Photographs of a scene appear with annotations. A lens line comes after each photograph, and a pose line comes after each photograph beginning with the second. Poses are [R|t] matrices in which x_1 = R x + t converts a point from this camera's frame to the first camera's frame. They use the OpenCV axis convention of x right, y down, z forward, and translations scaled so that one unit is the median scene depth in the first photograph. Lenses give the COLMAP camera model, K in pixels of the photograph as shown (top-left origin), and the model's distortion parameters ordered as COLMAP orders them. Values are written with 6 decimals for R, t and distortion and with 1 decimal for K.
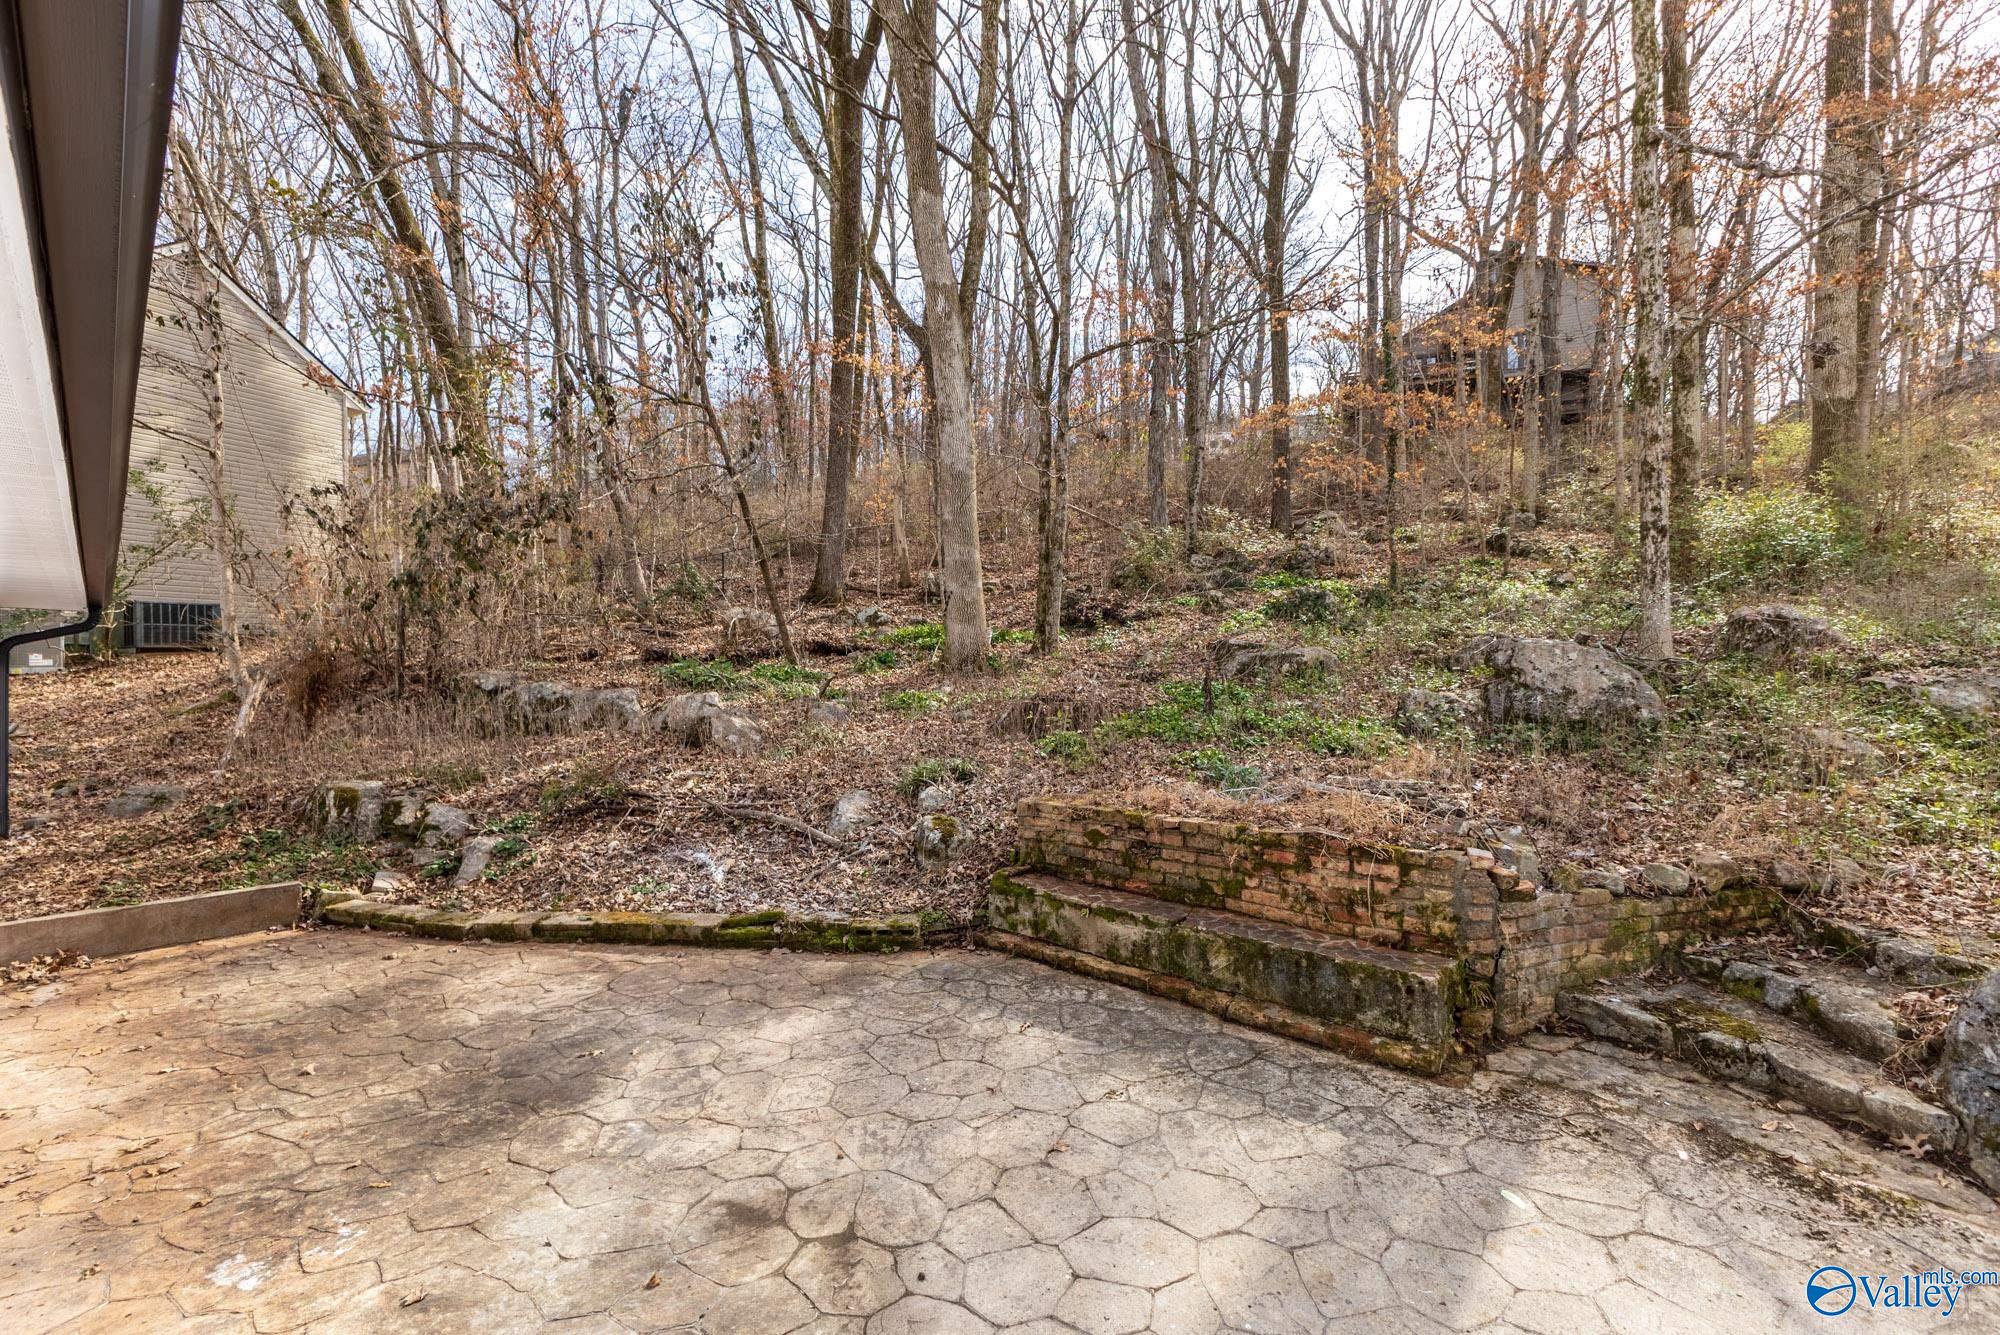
lens RADIAL K [[868.9, 0, 1003.3], [0, 868.9, 665.2], [0, 0, 1]] dist [0.009812, -0.001318]
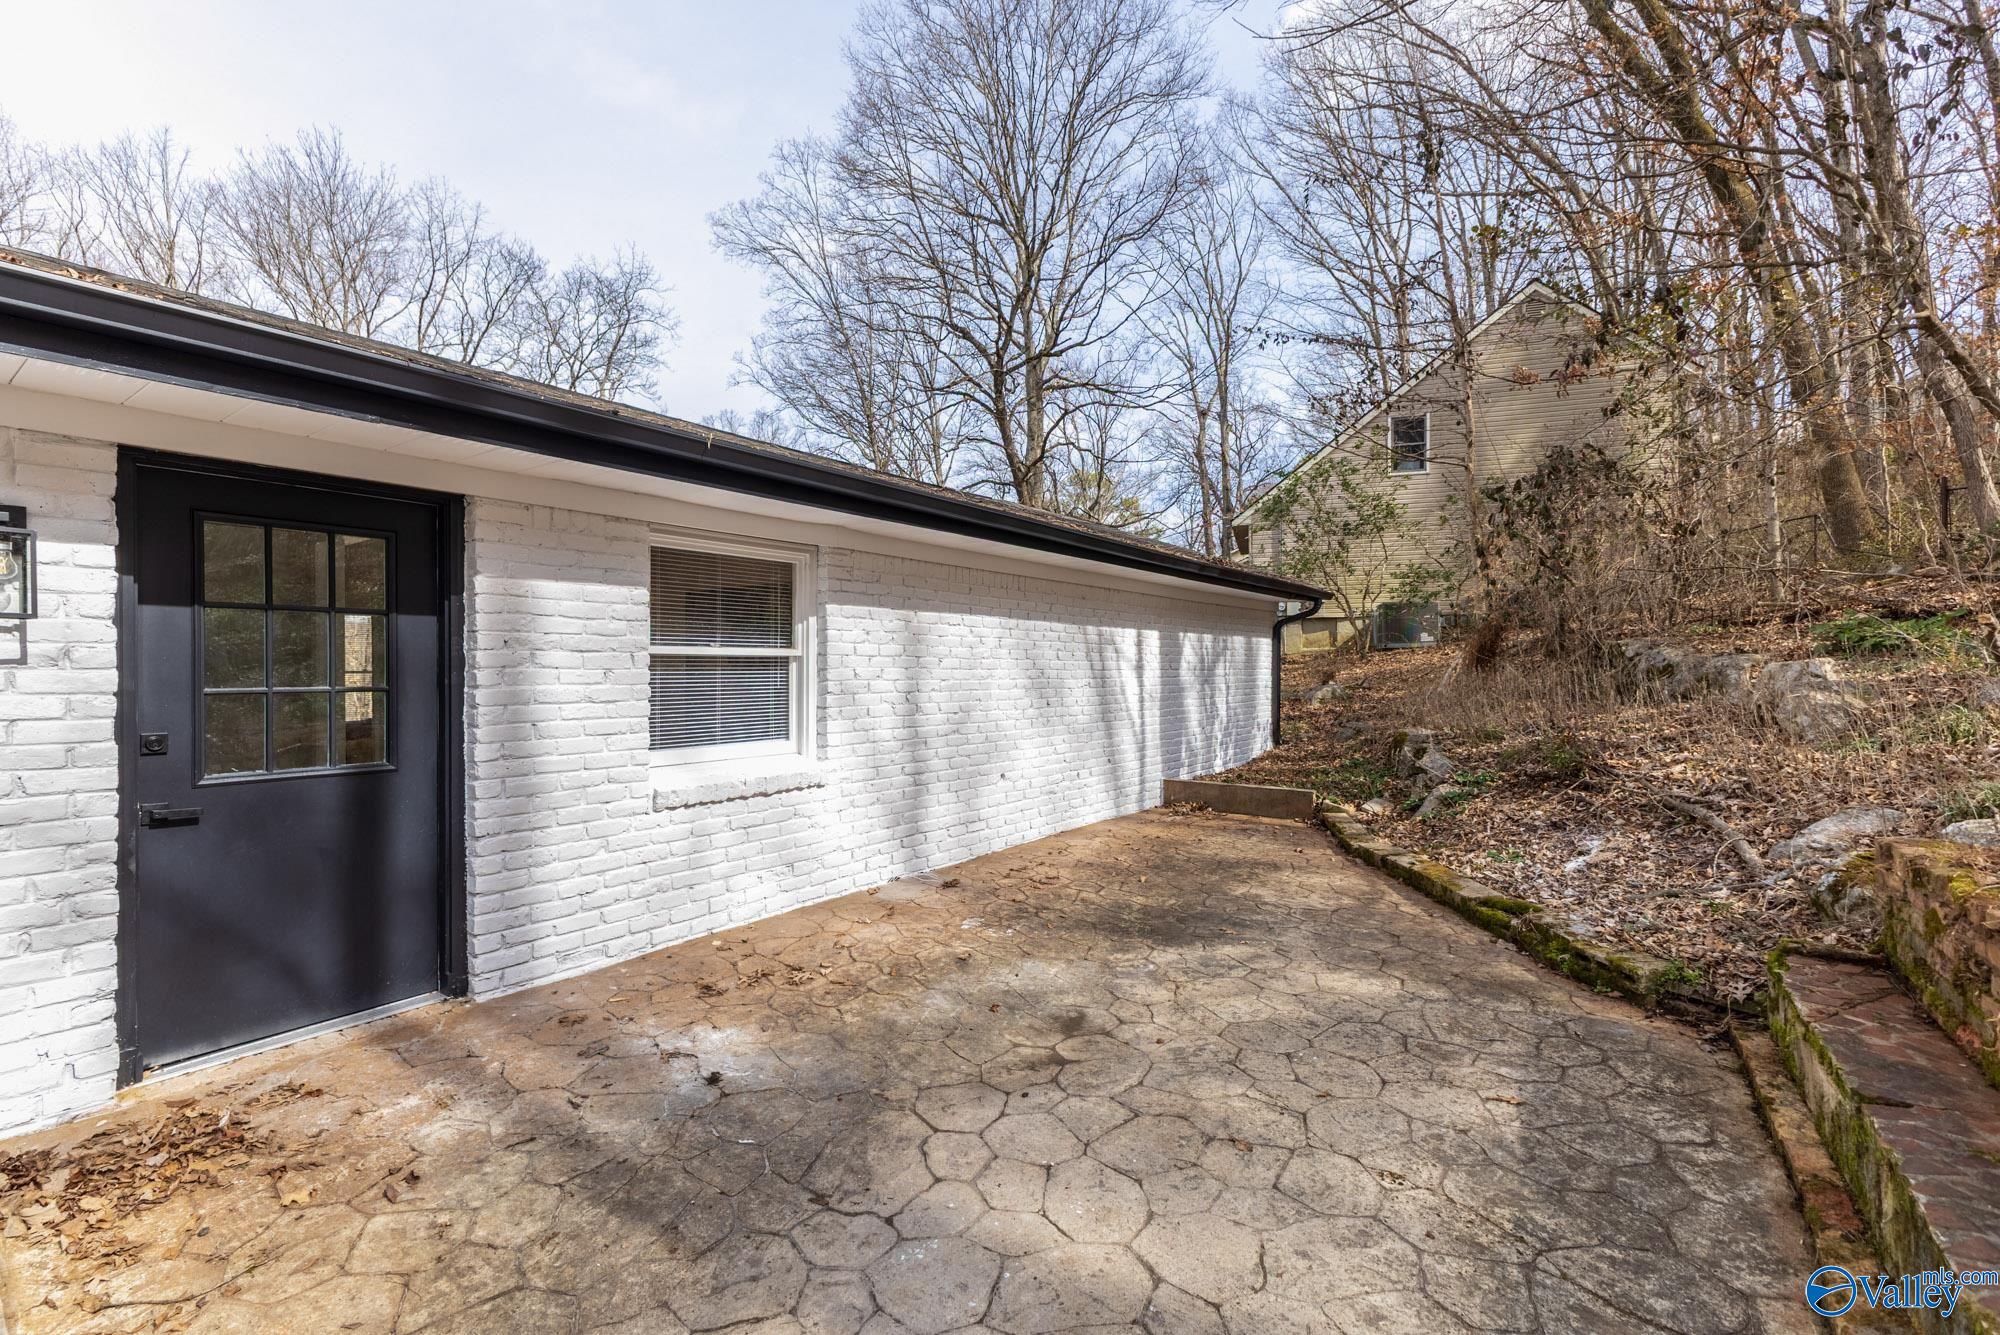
lens RADIAL K [[868.9, 0, 988.8], [0, 868.9, 670.5], [0, 0, 1]] dist [0.009812, -0.001318]
pose [[0.112892, 0.017779, -0.993448, 0.714018], [0.011633, 0.999748, 0.019214, 0.042581], [0.993539, -0.013726, 0.112657, 0.515280]]
